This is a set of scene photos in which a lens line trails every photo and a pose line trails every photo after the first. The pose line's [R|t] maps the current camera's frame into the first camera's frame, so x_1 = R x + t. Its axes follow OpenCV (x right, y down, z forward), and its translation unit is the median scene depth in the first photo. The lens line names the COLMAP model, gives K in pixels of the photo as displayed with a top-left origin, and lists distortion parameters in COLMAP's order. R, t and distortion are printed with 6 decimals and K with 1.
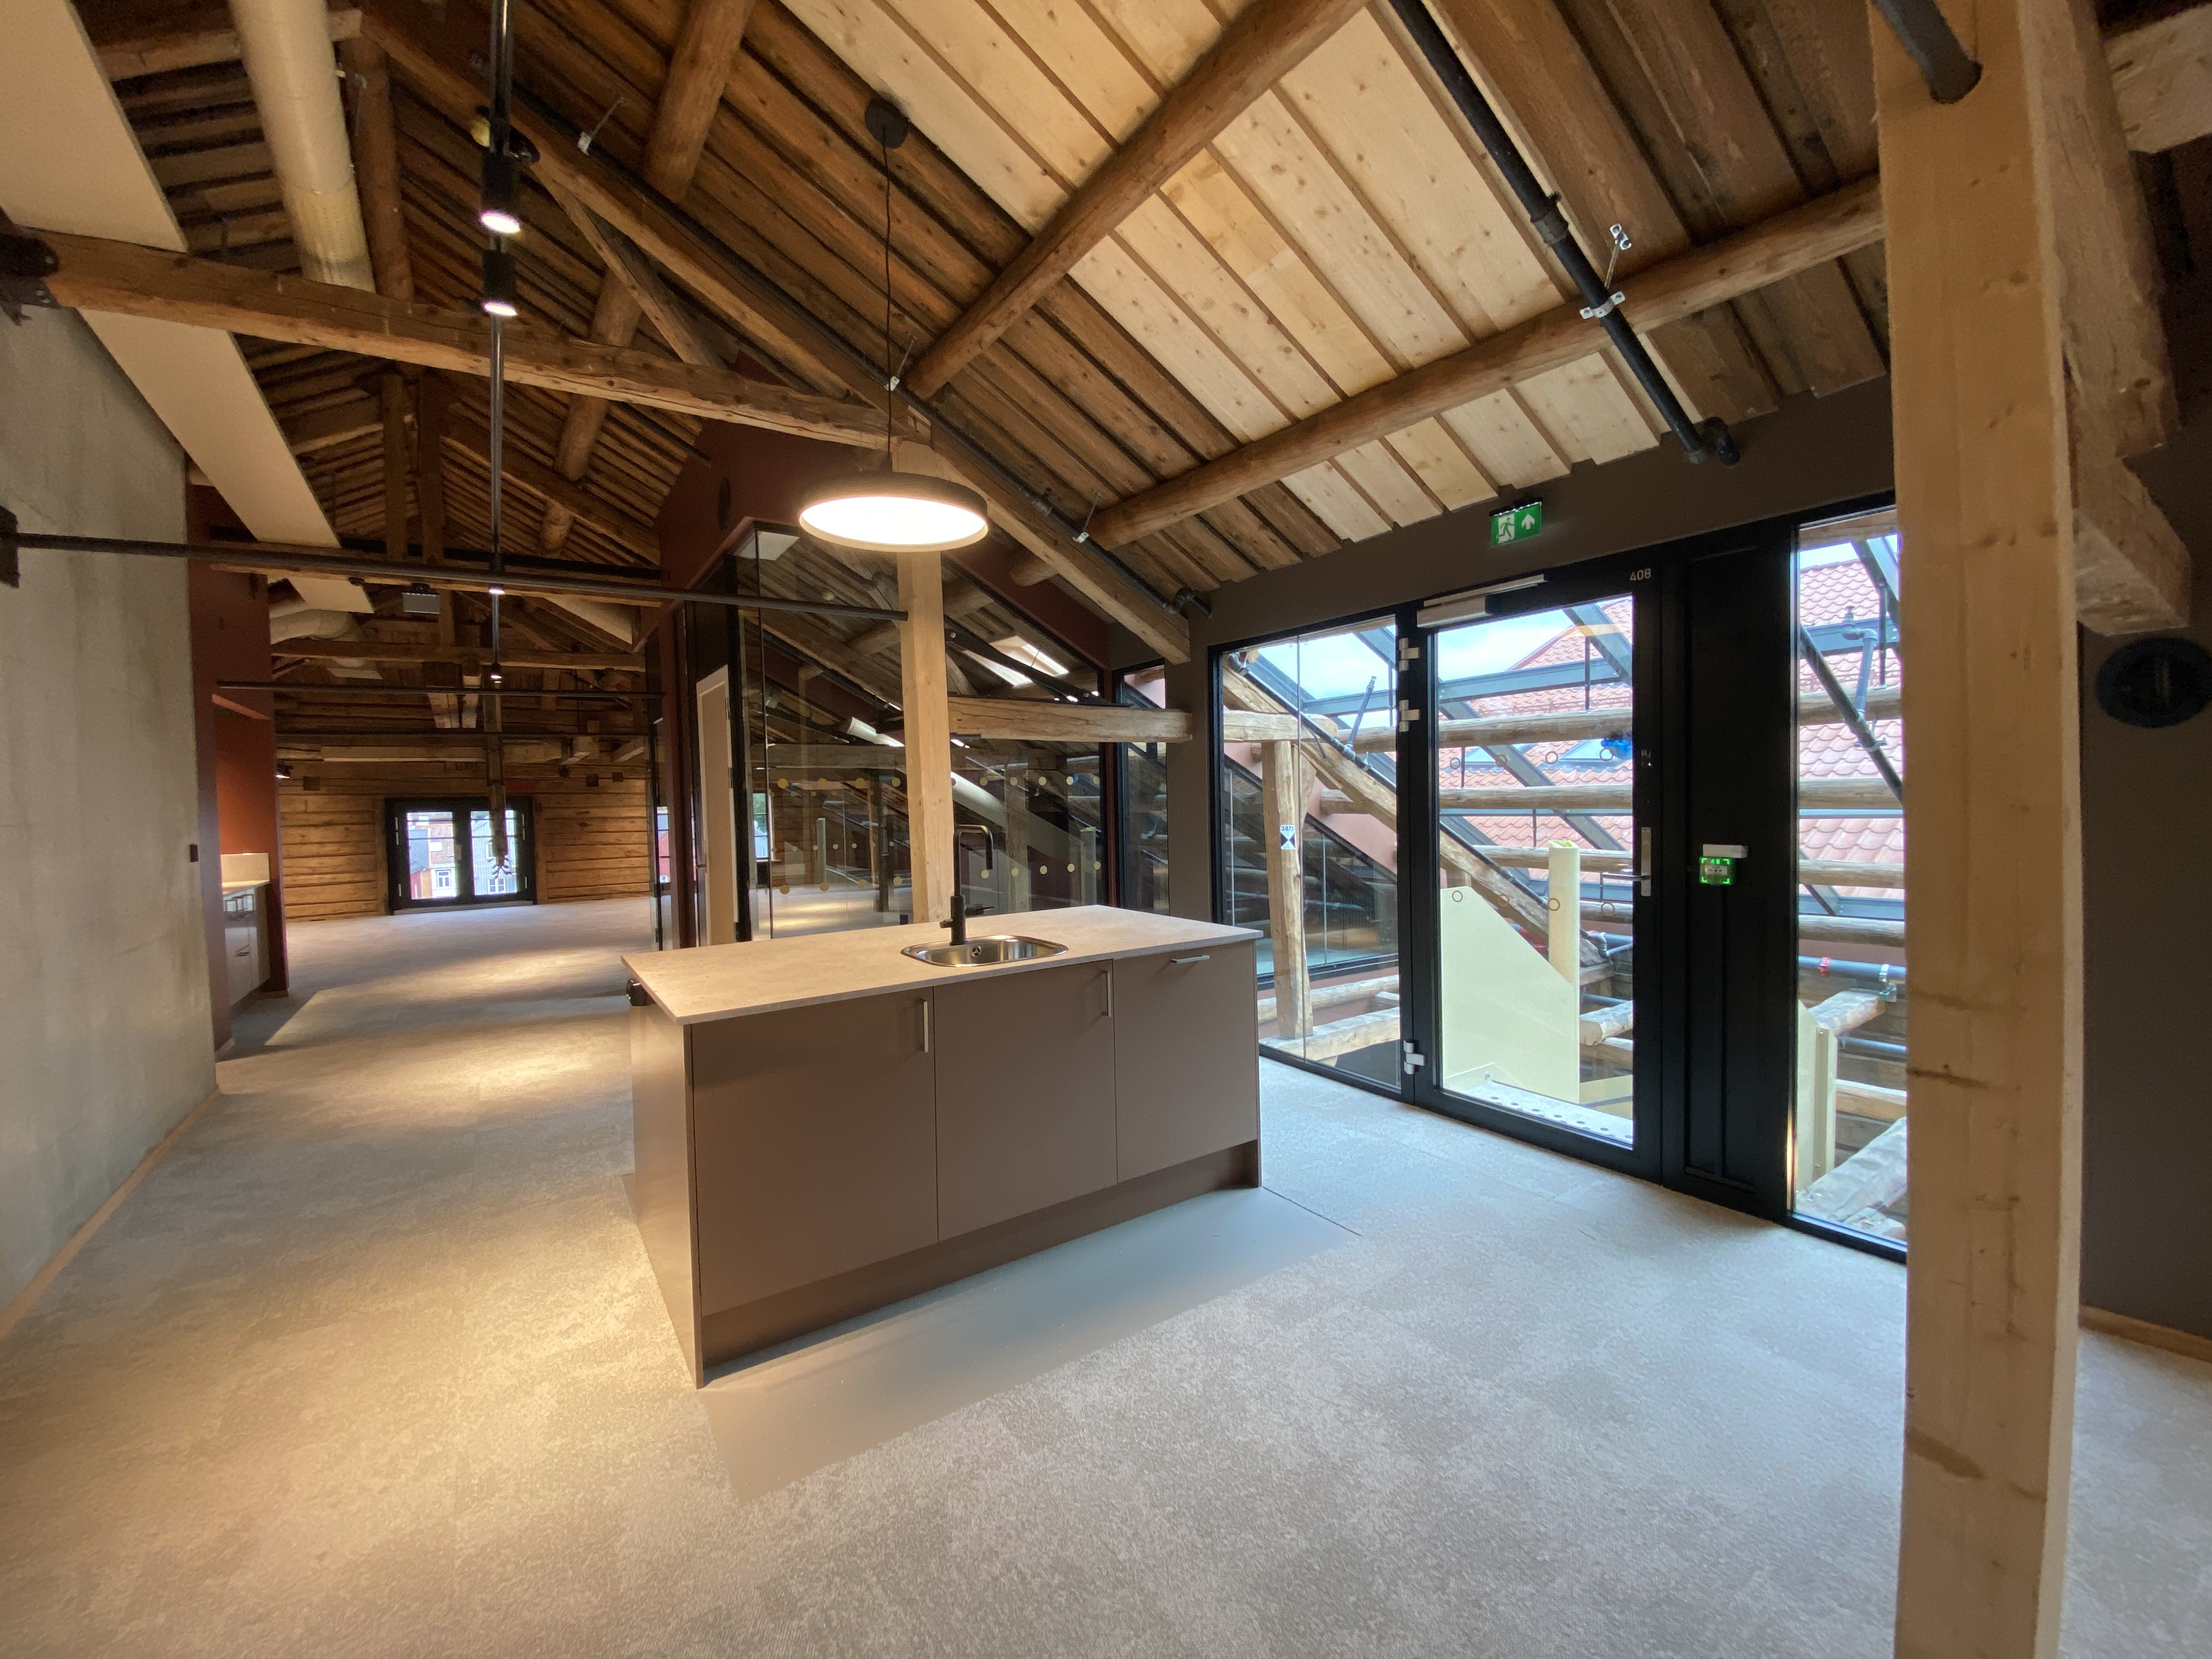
lens RADIAL K [[903.5, 0, 1106.0], [0, 903.5, 829.5], [0, 0, 1]] dist [0.000366, -0.011910]
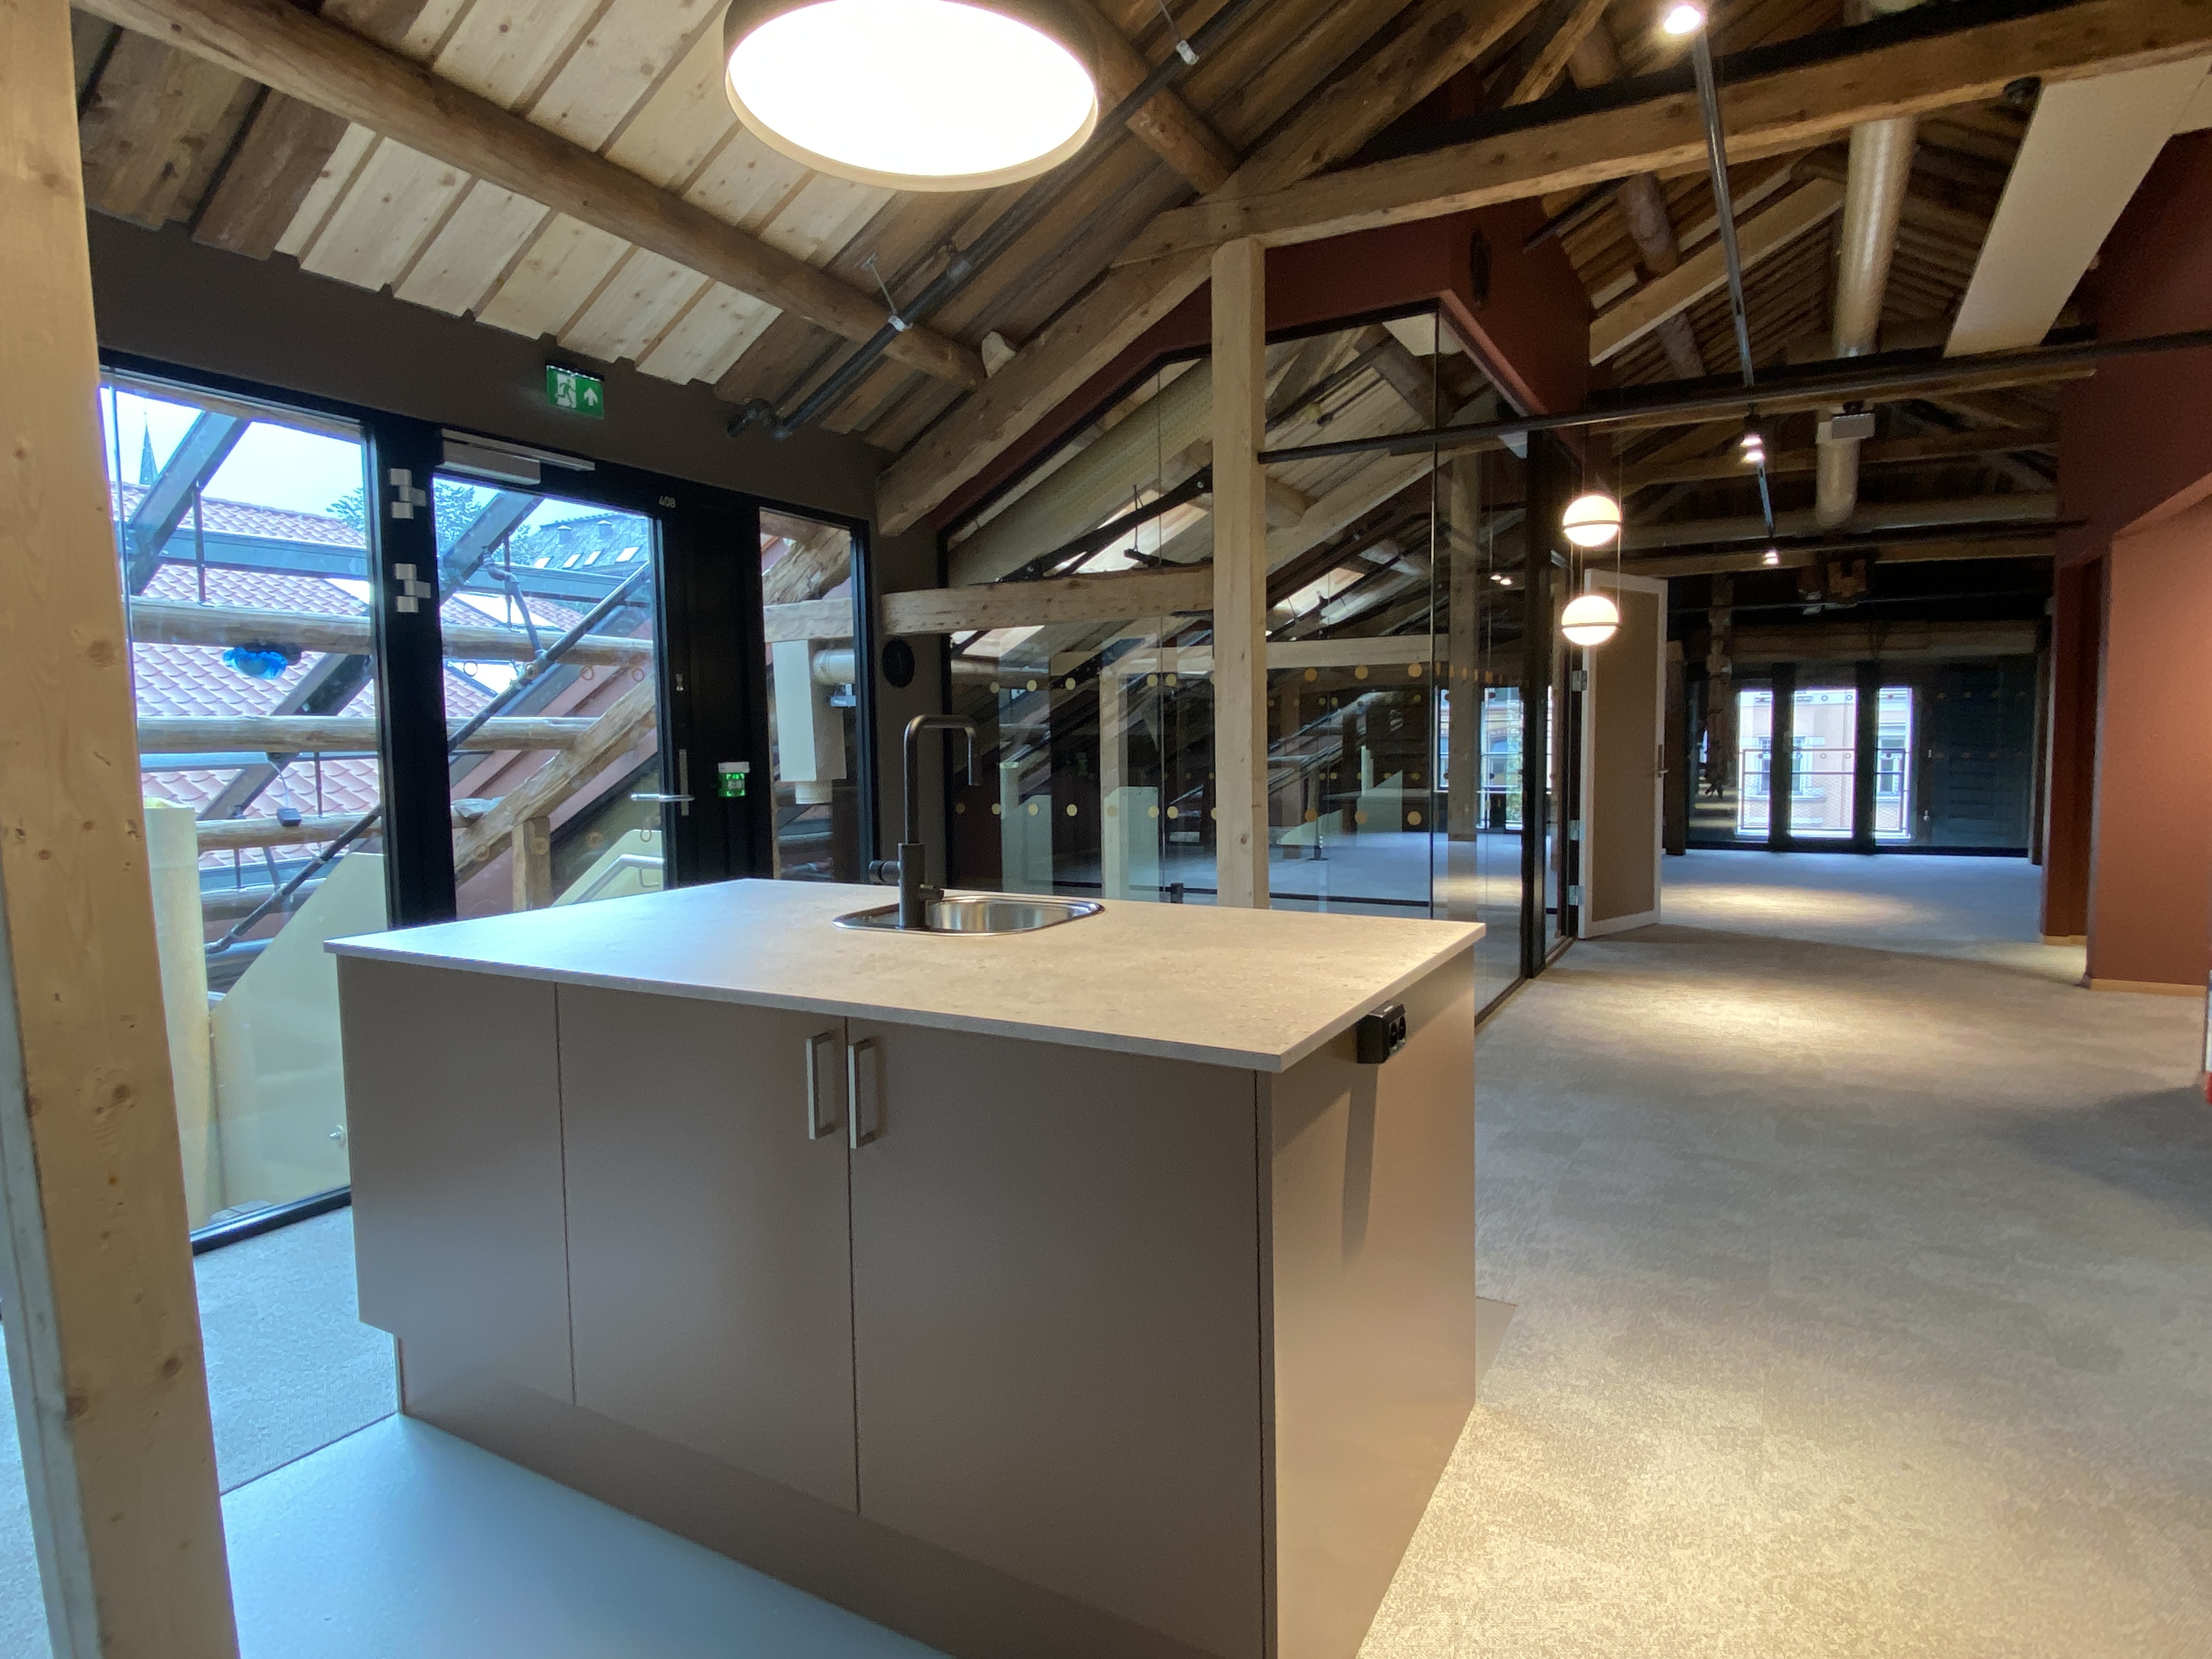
lens RADIAL K [[1217.7, 0, 1106.0], [0, 1217.7, 829.5], [0, 0, 1]] dist [0.001551, 0.000553]
pose [[-0.445894, -0.038651, 0.894251, -0.874473], [0.060909, 0.995441, 0.073395, 0.015890], [-0.893011, 0.087194, -0.441507, 1.202891]]
